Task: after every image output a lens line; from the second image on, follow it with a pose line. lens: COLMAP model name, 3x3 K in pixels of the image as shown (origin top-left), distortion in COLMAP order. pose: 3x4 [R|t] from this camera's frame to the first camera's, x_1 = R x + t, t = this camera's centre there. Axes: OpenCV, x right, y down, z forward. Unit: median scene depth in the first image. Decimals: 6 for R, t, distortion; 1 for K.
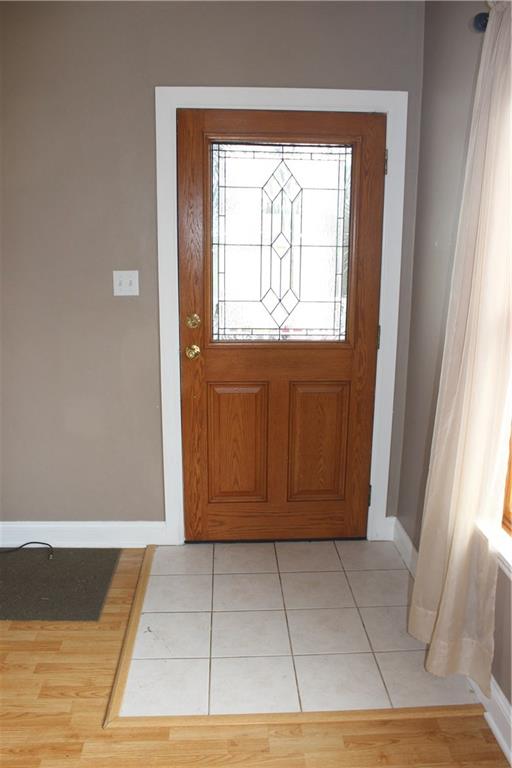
lens RADIAL K [[642.7, 0, 255.8], [0, 642.7, 395.3], [0, 0, 1]] dist [-0.166169, 0.154730]
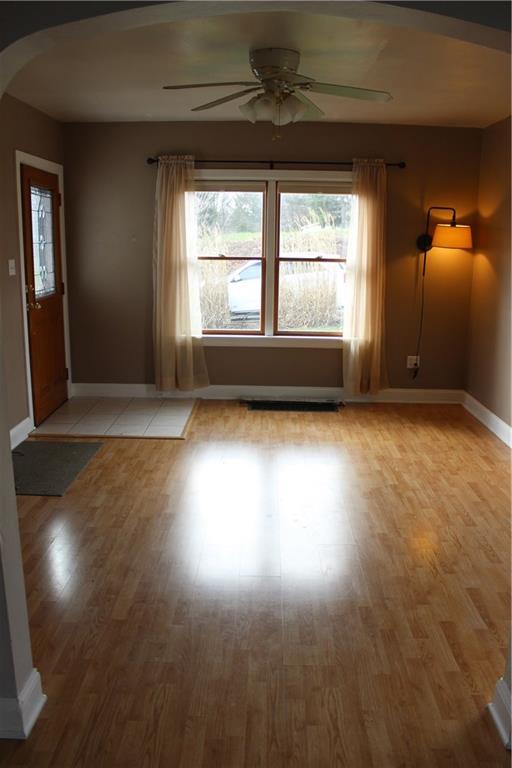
lens RADIAL K [[642.7, 0, 255.8], [0, 642.7, 395.3], [0, 0, 1]] dist [-0.166169, 0.154730]
pose [[0.074143, -0.245095, 0.966660, -1.904010], [0.228829, 0.947645, 0.222722, -0.084721], [-0.970639, 0.204687, 0.126346, 0.283562]]
